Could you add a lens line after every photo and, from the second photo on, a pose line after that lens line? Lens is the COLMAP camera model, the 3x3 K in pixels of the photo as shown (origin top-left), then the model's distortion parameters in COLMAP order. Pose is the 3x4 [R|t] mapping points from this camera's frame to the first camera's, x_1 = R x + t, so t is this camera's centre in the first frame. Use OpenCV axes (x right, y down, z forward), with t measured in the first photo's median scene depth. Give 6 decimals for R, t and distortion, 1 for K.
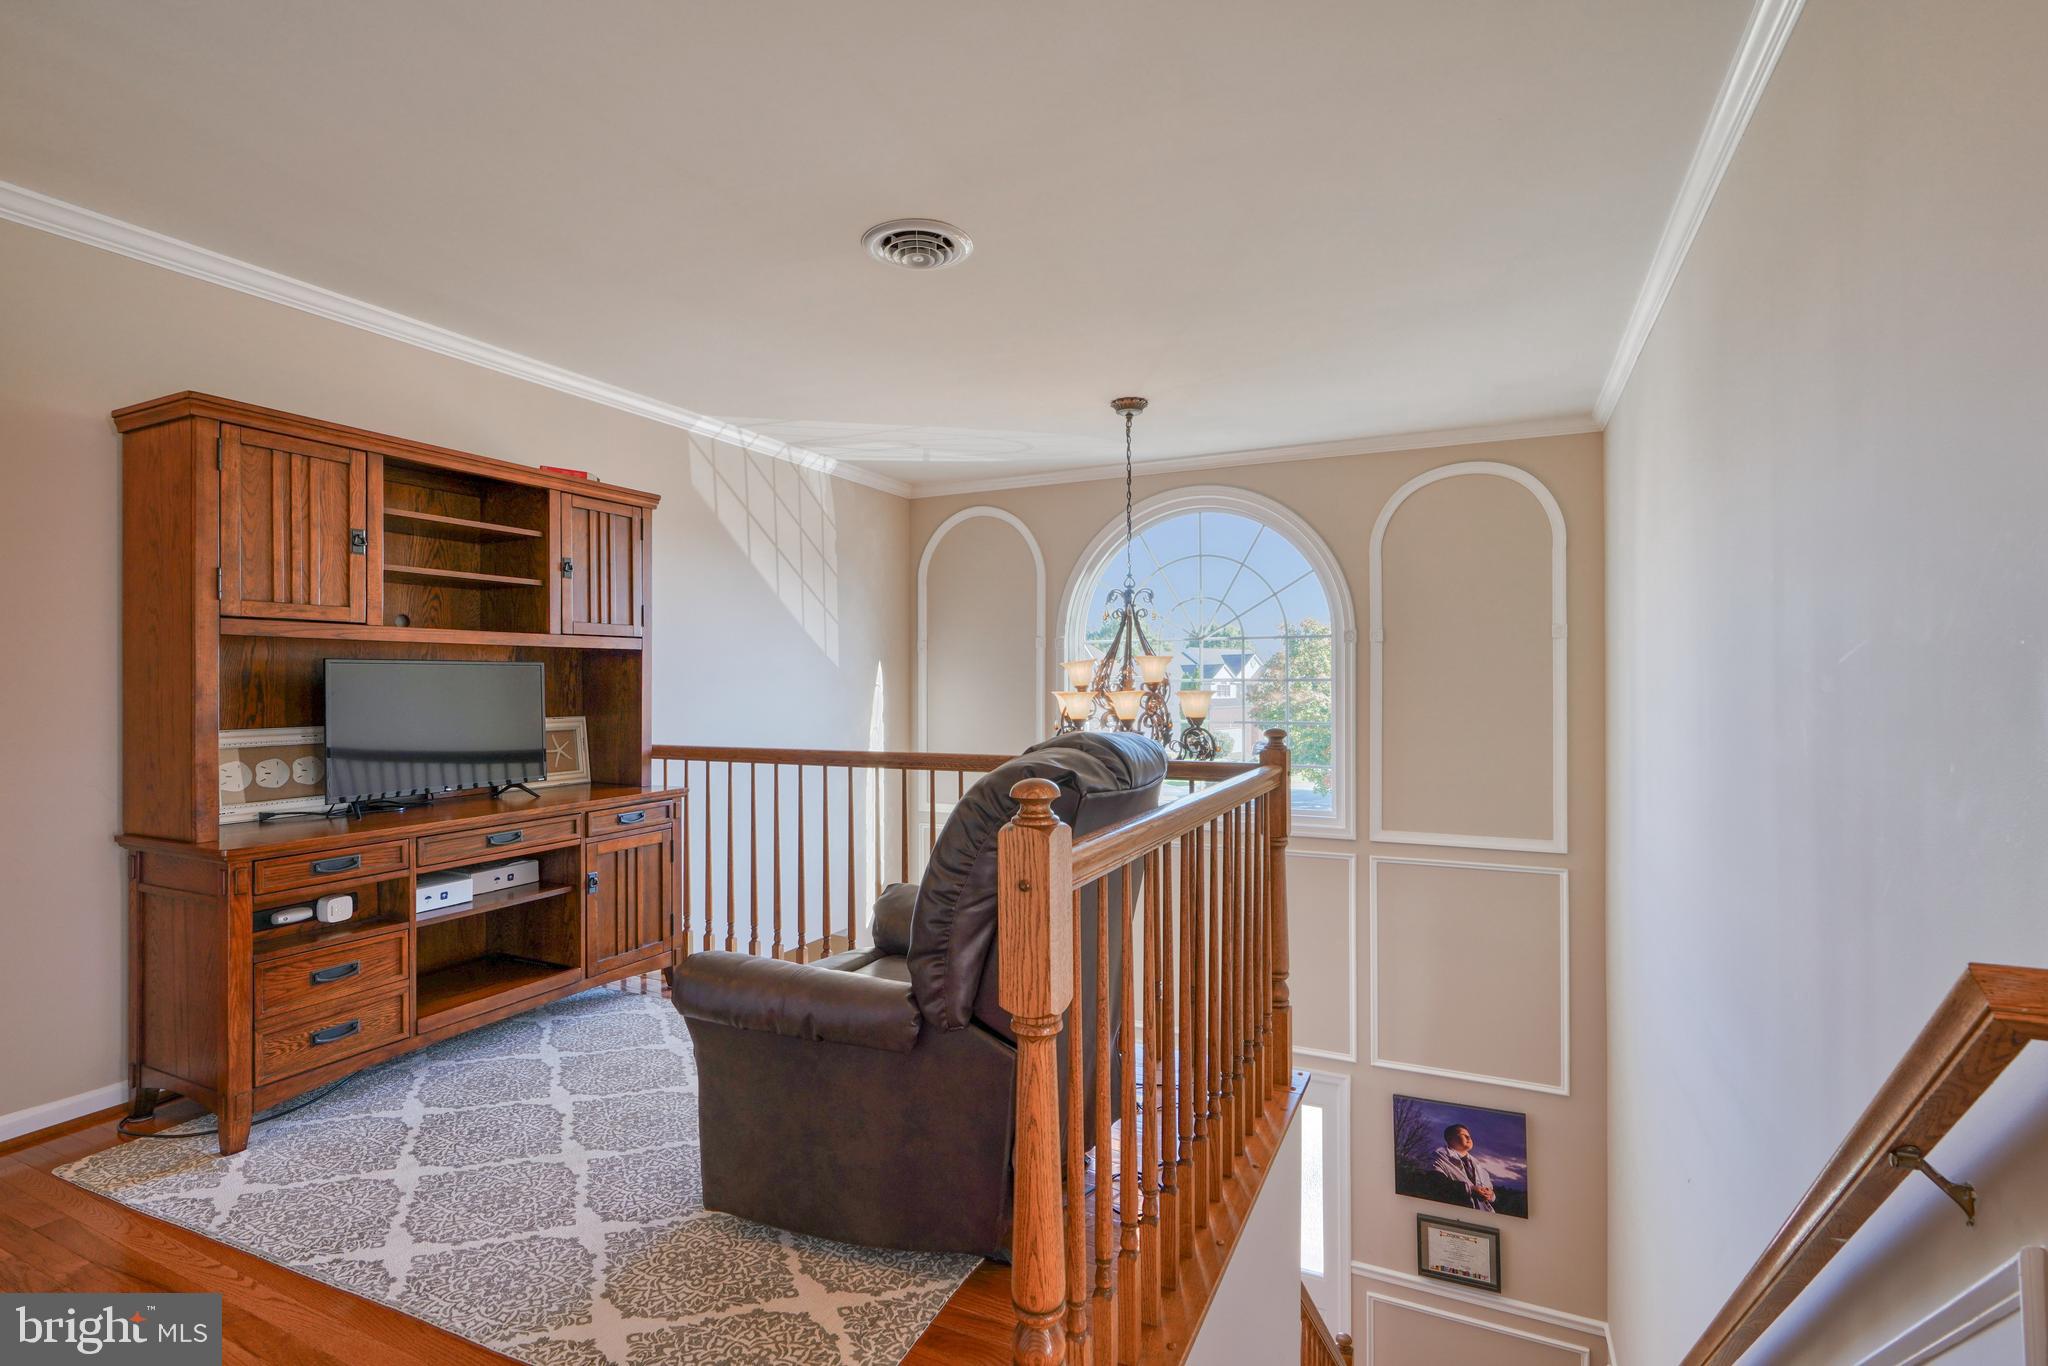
lens RADIAL K [[957.7, 0, 1024.0], [0, 957.7, 683.0], [0, 0, 1]] dist [0.001094, 0.001267]
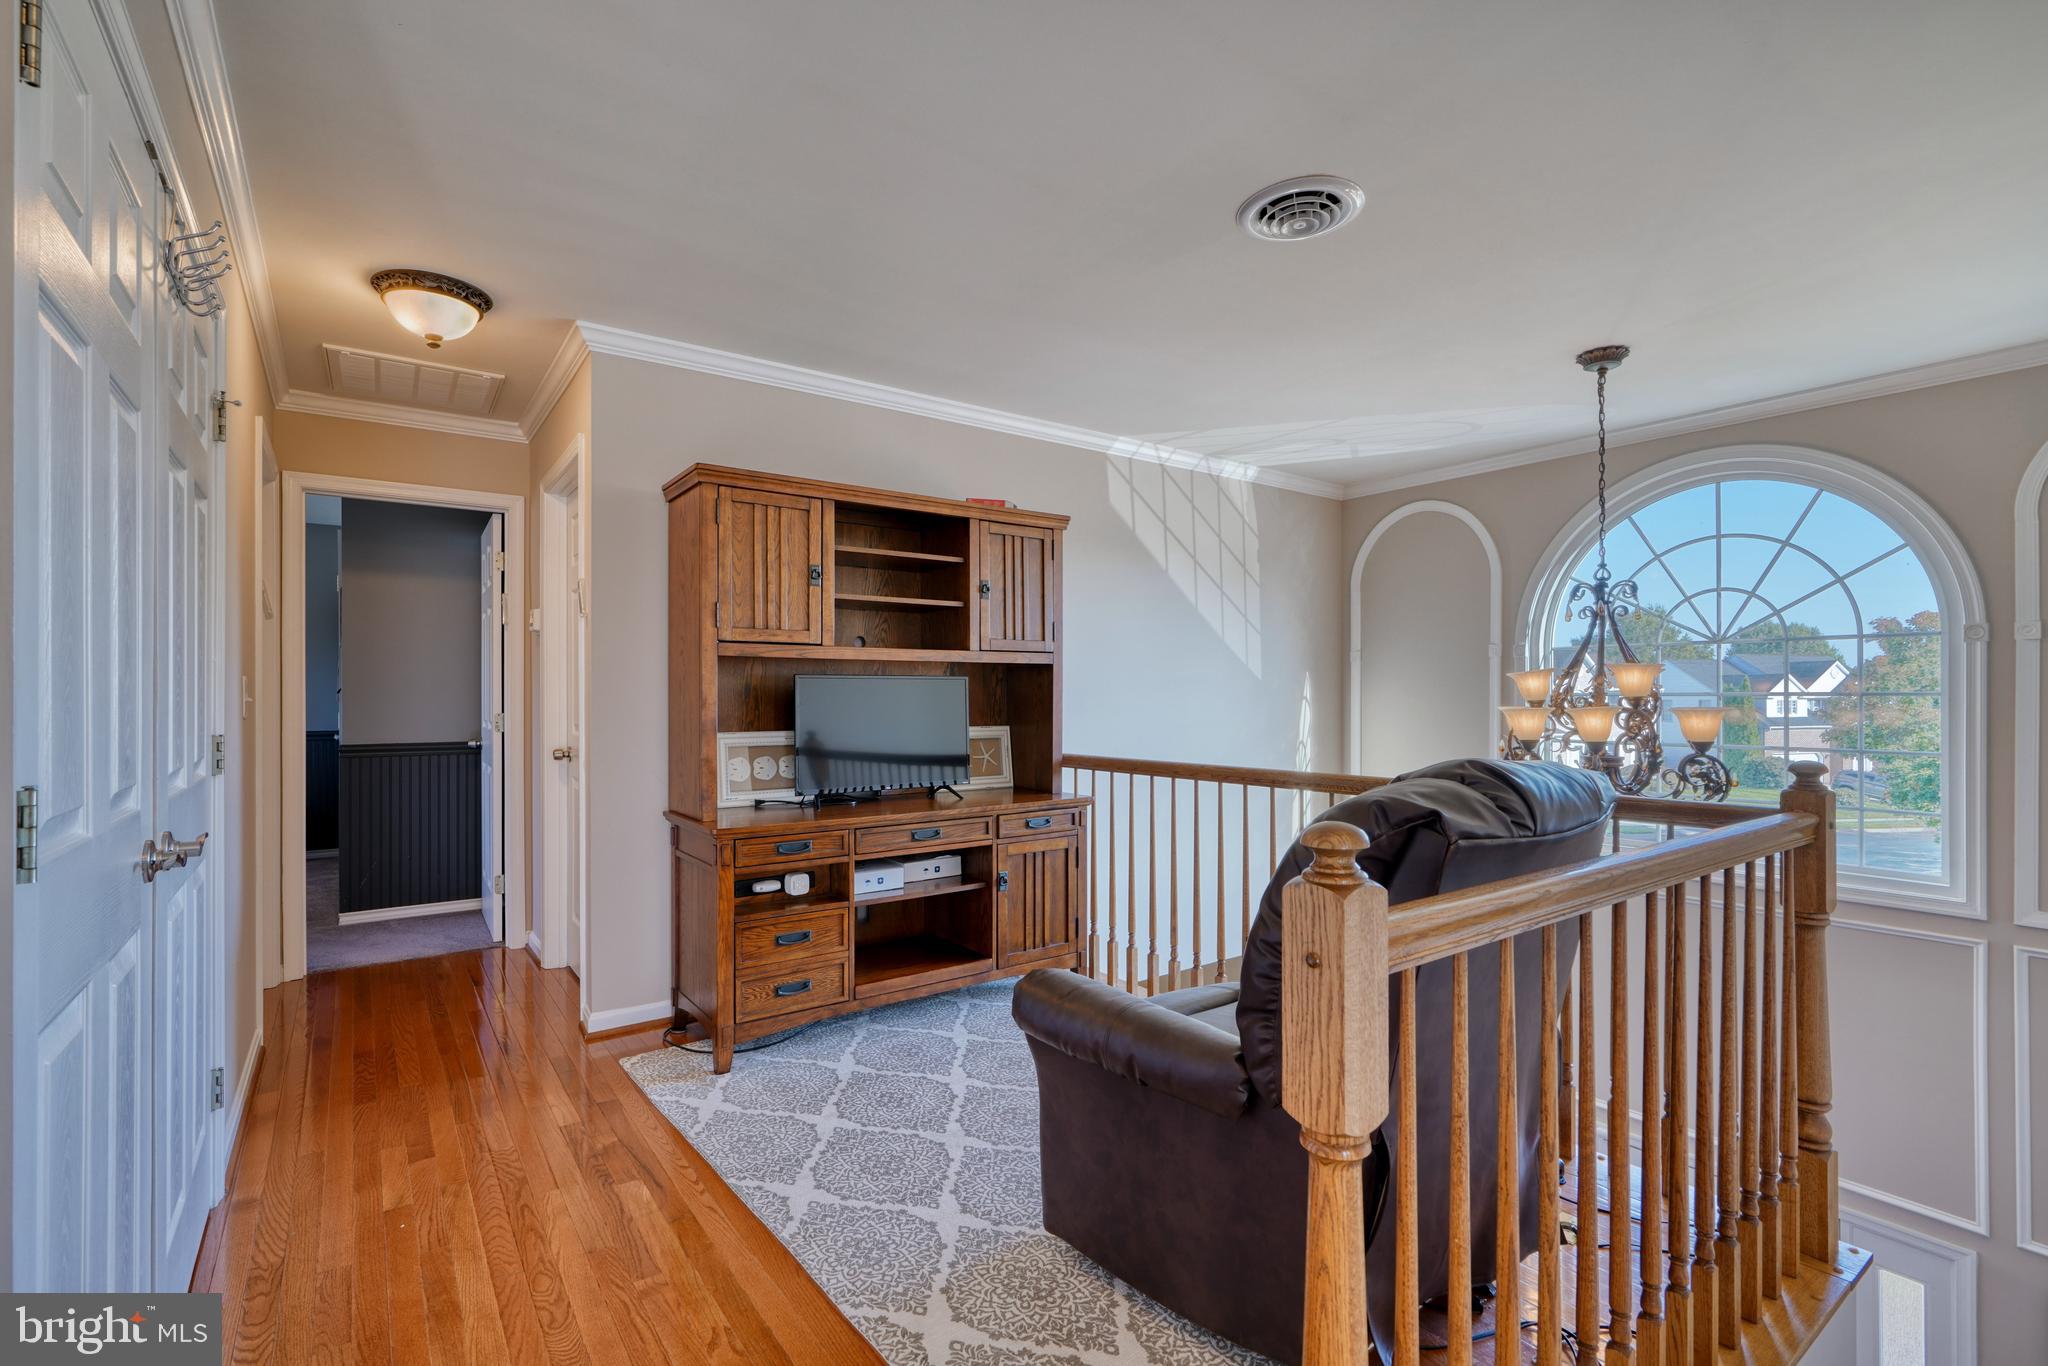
lens RADIAL K [[929.0, 0, 1017.2], [0, 929.0, 694.6], [0, 0, 1]] dist [-0.014587, 0.009933]
pose [[0.881970, 0.002399, -0.471299, 0.067072], [-0.002859, 0.999996, -0.000260, -0.000617], [0.471297, 0.001576, 0.881973, 0.108951]]
